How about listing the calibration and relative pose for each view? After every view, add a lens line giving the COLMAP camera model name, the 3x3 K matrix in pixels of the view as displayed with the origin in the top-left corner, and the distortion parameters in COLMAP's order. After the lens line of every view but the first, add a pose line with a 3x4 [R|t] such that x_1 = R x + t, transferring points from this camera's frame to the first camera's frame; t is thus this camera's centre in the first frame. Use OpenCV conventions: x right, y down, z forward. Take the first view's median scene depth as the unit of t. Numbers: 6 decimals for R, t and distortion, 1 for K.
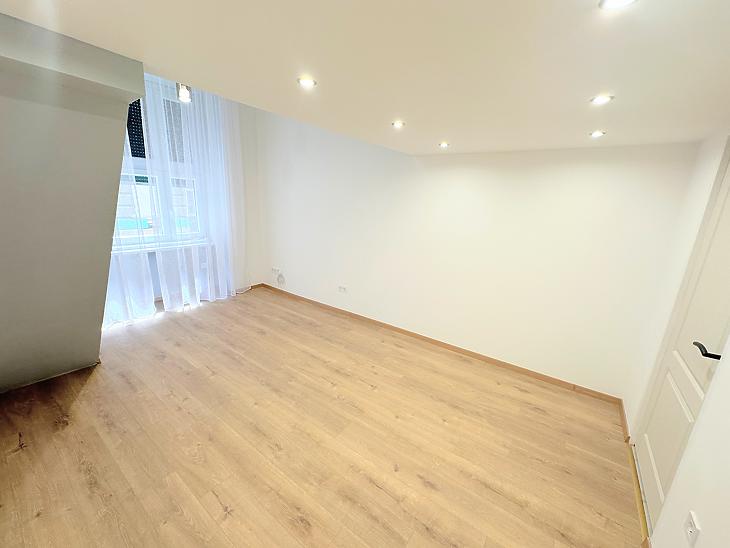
lens RADIAL K [[291.5, 0, 365.7], [0, 291.5, 274.6], [0, 0, 1]] dist [-0.000094, -0.000028]
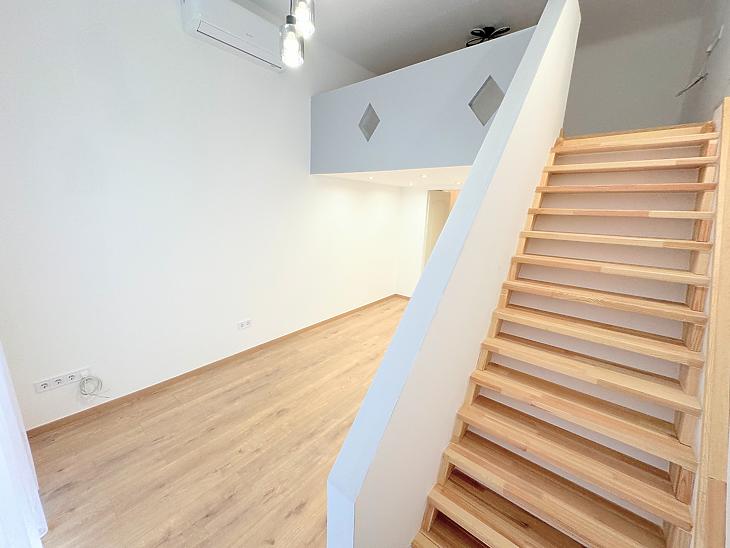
lens RADIAL K [[291.5, 0, 365.7], [0, 291.5, 274.6], [0, 0, 1]] dist [-0.000094, -0.000028]
pose [[0.054961, -0.270558, 0.961134, -0.888687], [0.213922, 0.943428, 0.253341, -0.237185], [-0.975303, 0.191684, 0.109730, 0.631762]]
